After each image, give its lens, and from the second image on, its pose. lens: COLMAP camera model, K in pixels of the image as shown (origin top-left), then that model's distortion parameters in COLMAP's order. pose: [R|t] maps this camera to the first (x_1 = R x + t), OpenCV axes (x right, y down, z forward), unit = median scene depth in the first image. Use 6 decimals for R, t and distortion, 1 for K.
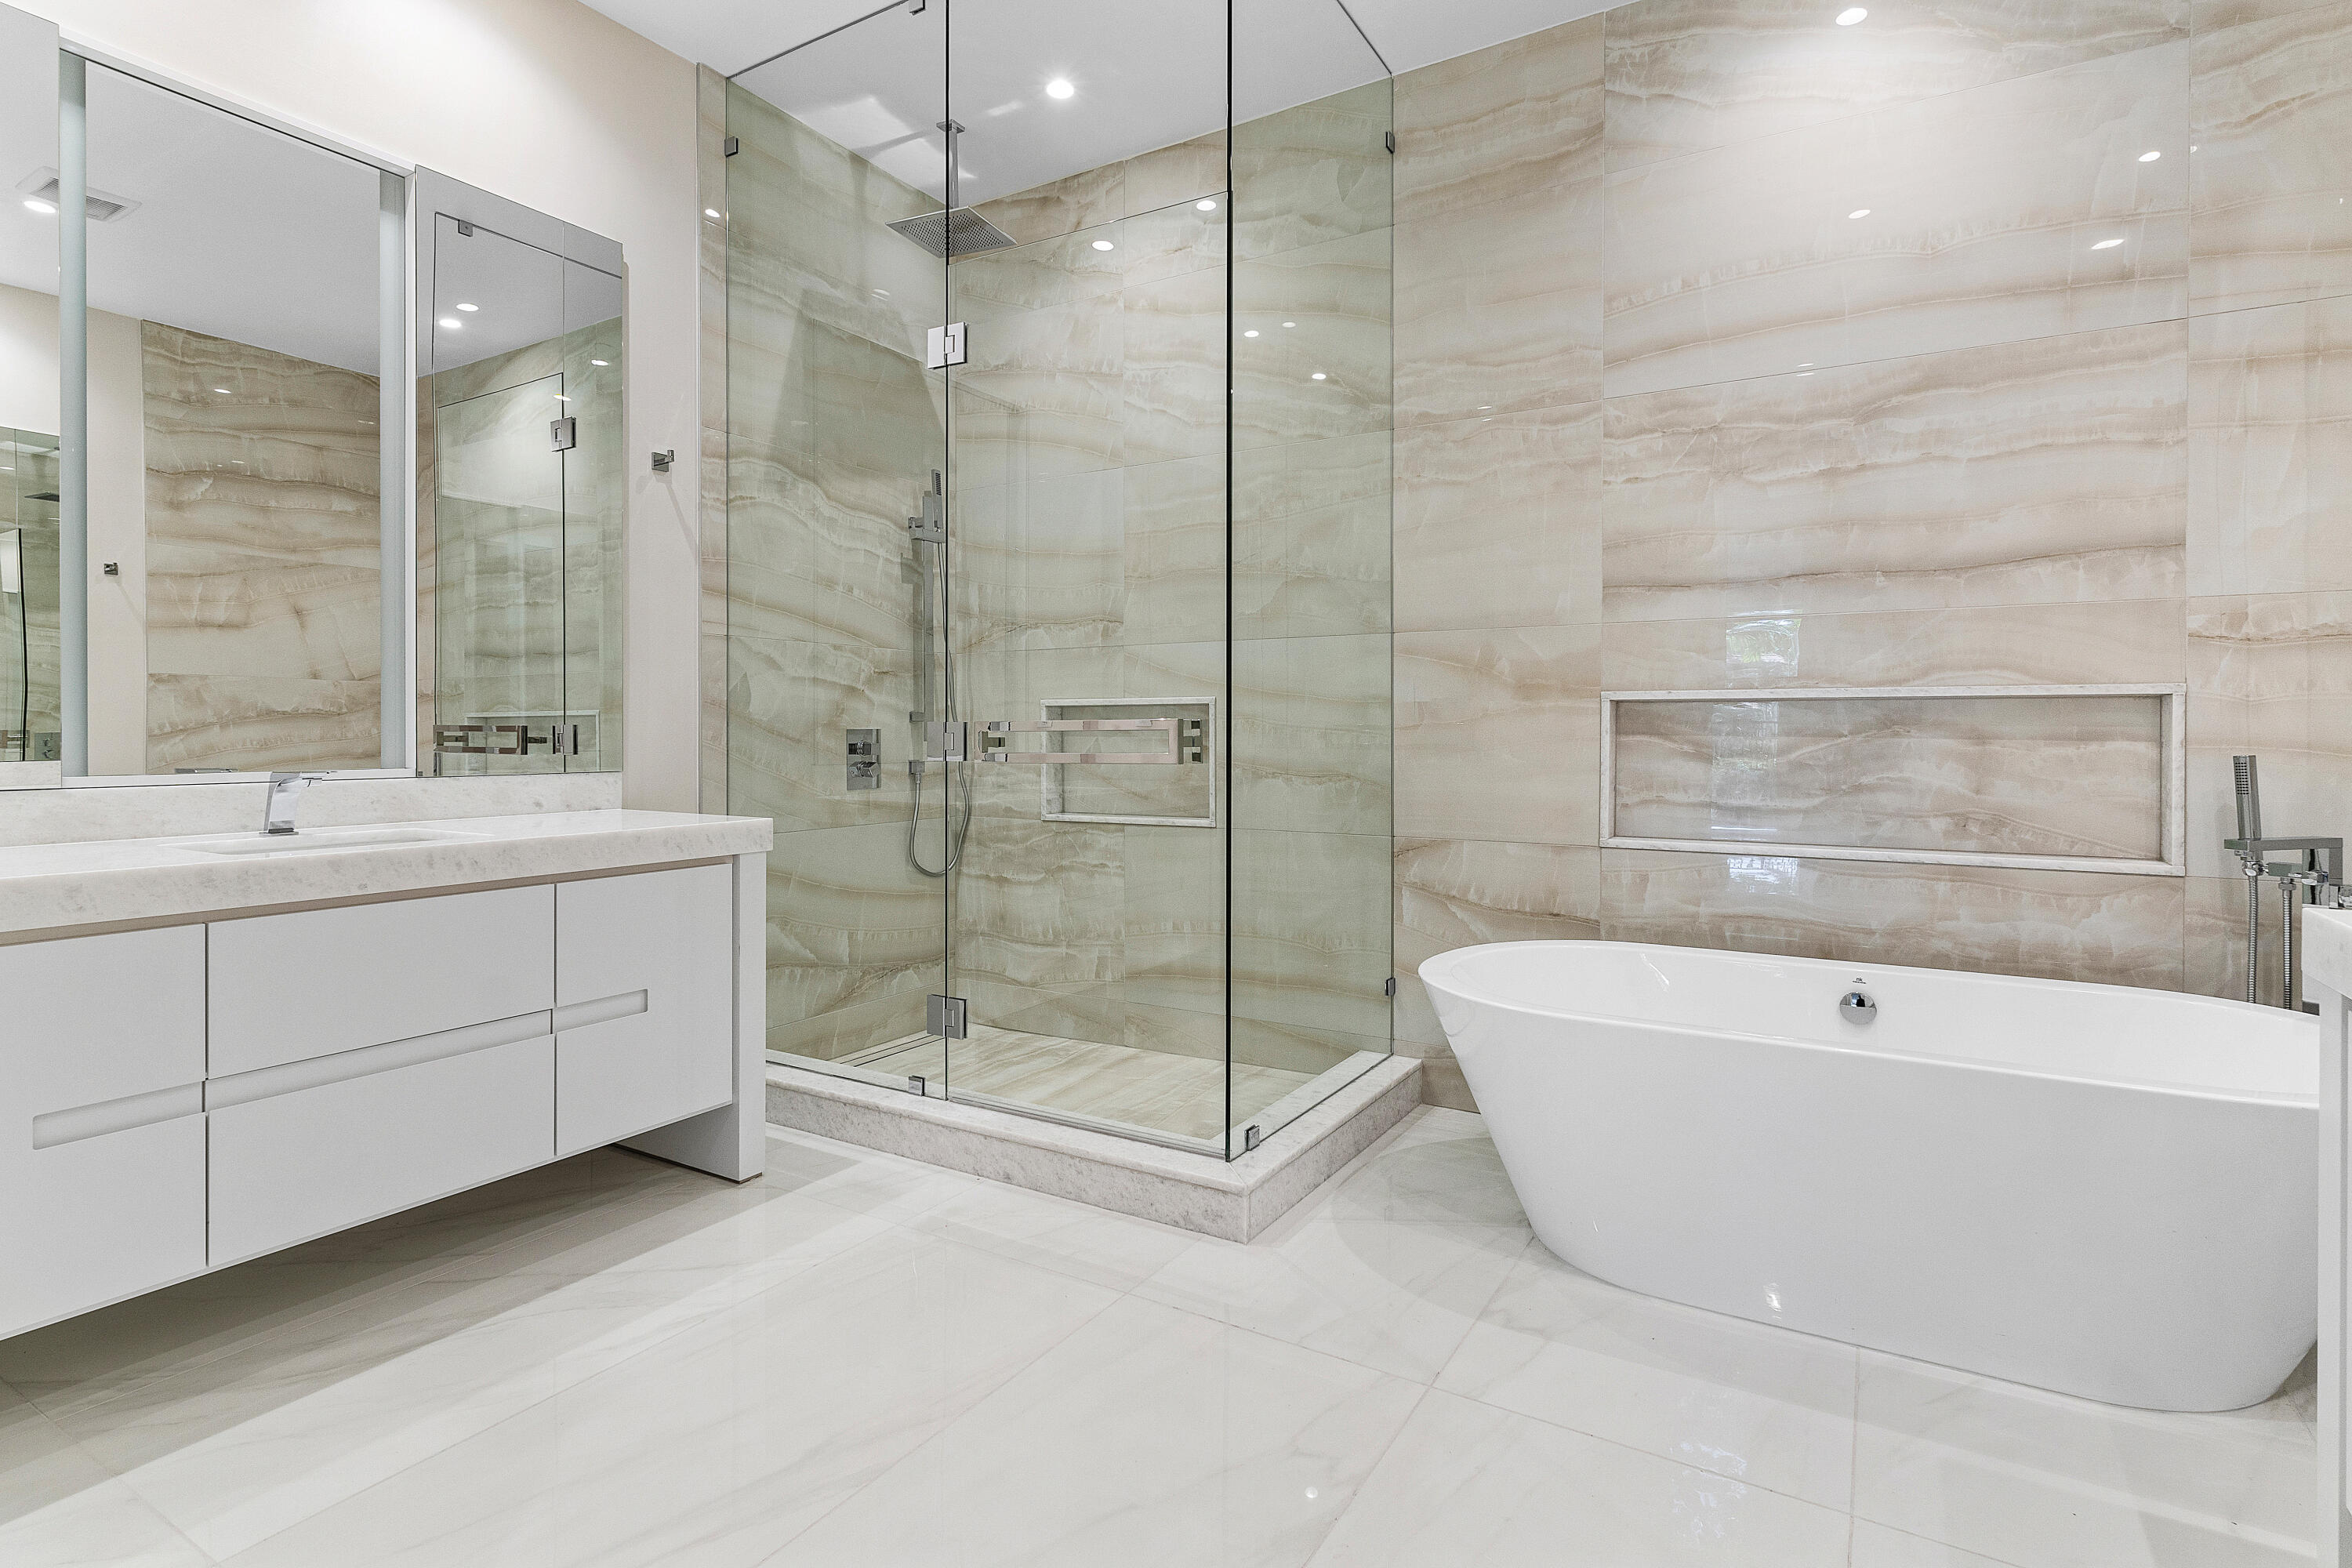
lens RADIAL K [[1154.6, 0, 1176.6], [0, 1154.6, 759.0], [0, 0, 1]] dist [0.031693, 0.000103]
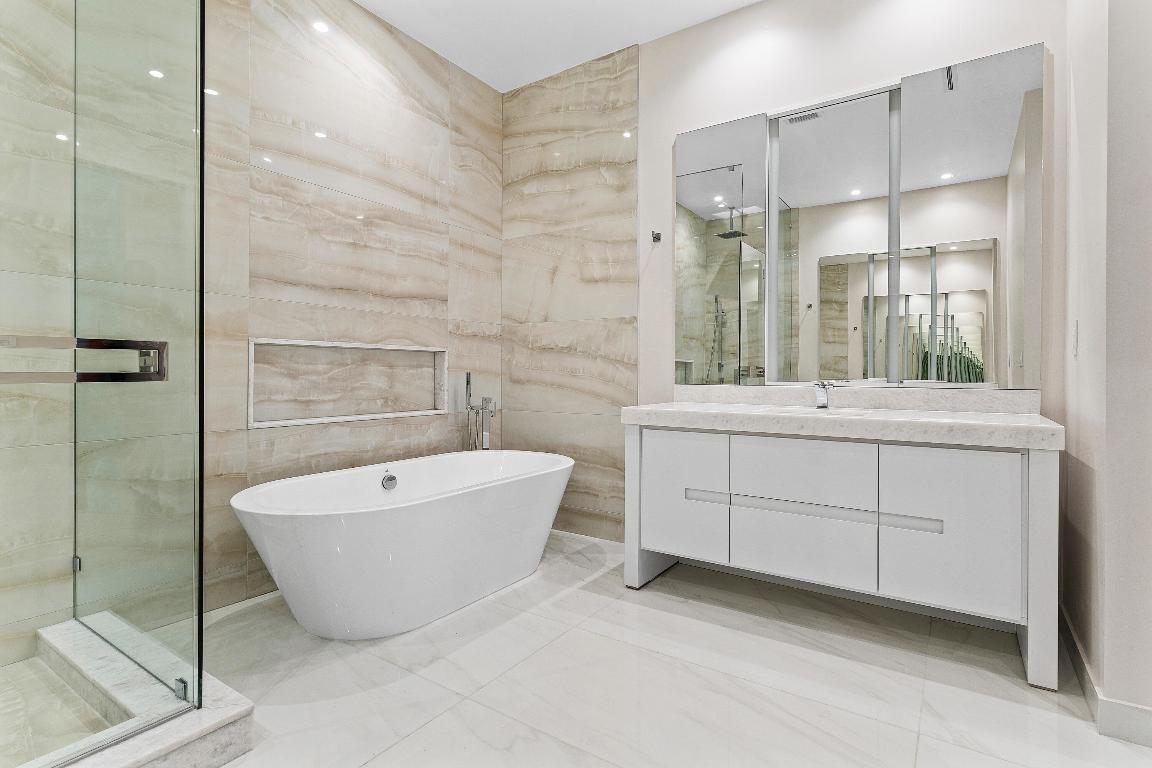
lens RADIAL K [[576.0, 0, 576.0], [0, 576.0, 384.0], [0, 0, 1]] dist [0.028435, 0.000074]
pose [[0.065851, -0.021371, 0.997601, -0.502884], [0.020511, 0.999588, 0.020060, 0.003052], [-0.997619, 0.019141, 0.066263, 0.521329]]
